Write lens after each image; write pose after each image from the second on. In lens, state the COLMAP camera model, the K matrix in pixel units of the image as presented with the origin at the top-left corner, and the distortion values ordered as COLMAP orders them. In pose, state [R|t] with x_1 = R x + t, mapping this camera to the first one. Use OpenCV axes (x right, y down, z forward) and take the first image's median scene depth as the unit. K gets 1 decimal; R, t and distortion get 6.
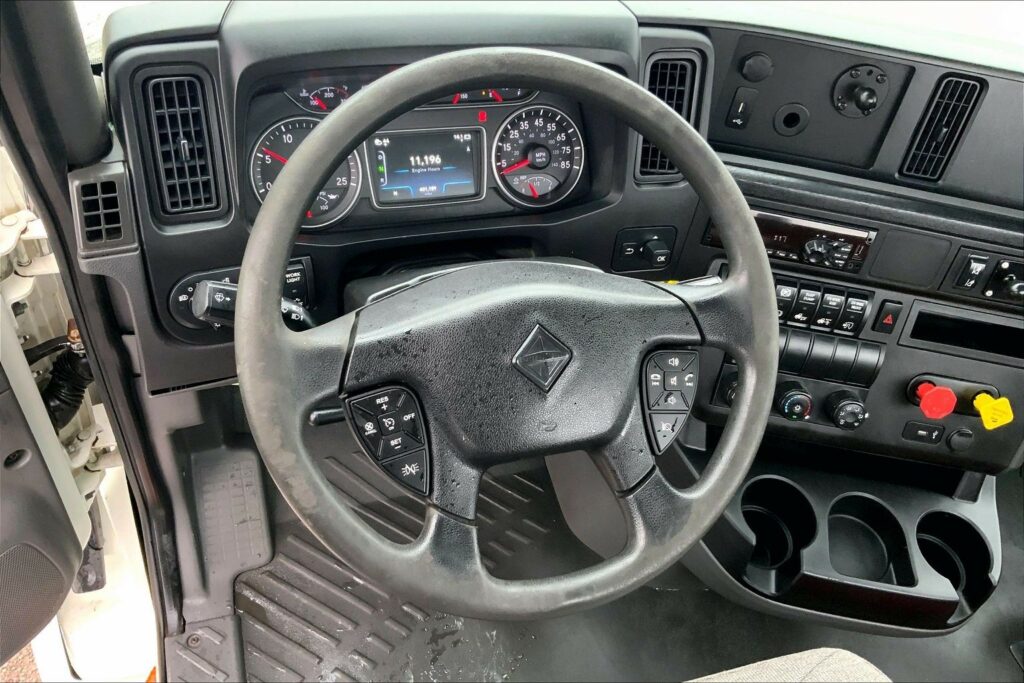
lens RADIAL K [[848.9, 0, 506.1], [0, 848.9, 347.2], [0, 0, 1]] dist [0.064551, -0.135669]
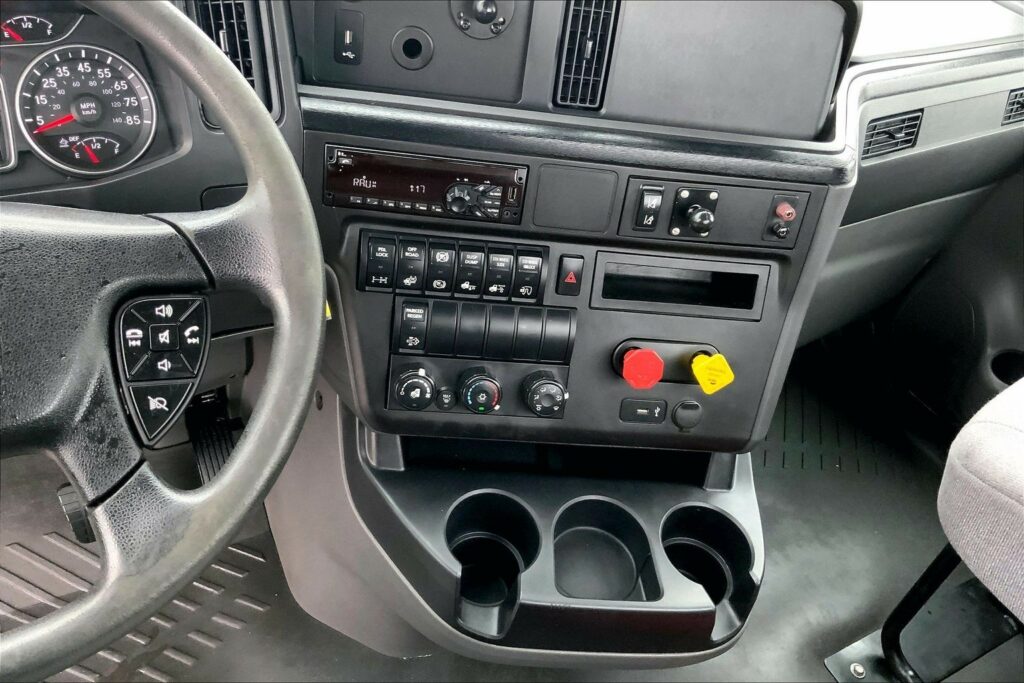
lens RADIAL K [[848.9, 0, 507.9], [0, 848.9, 345.0], [0, 0, 1]] dist [0.064551, -0.135669]
pose [[0.984276, -0.114310, 0.134663, 0.286165], [0.127899, 0.987034, -0.096981, 0.113353], [-0.121831, 0.112679, 0.986134, 0.207677]]
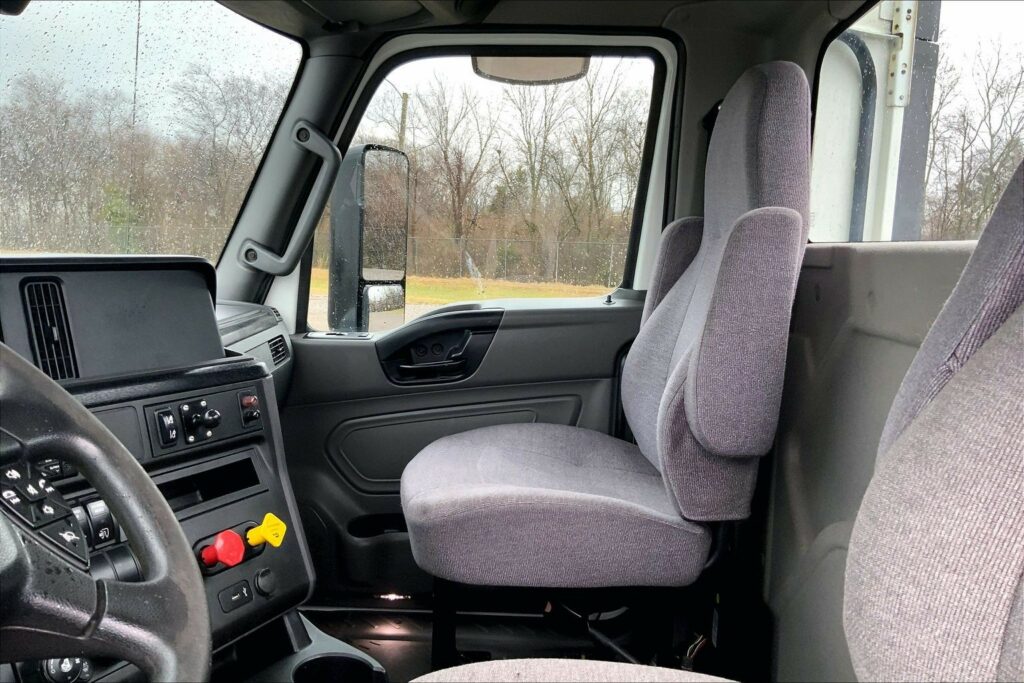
lens RADIAL K [[848.9, 0, 489.0], [0, 848.9, 370.0], [0, 0, 1]] dist [0.064551, -0.135669]
pose [[0.350673, -0.256747, 0.900616, -0.235133], [0.719527, 0.689411, -0.083625, 0.237416], [-0.599424, 0.677343, 0.426494, 0.290784]]
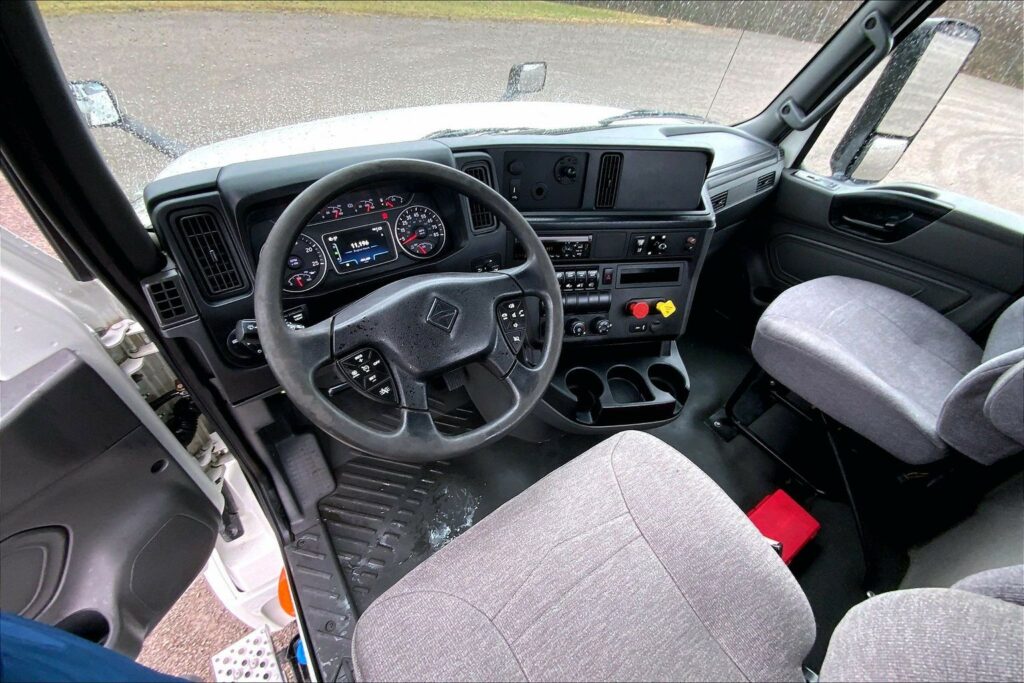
lens RADIAL K [[413.8, 0, 513.5], [0, 413.8, 345.9], [0, 0, 1]] dist [0.001862, -0.000742]
pose [[0.953009, -0.248771, 0.172879, 0.012759], [0.255933, 0.966486, -0.020089, 0.096094], [-0.162087, 0.063390, 0.984738, 0.064649]]
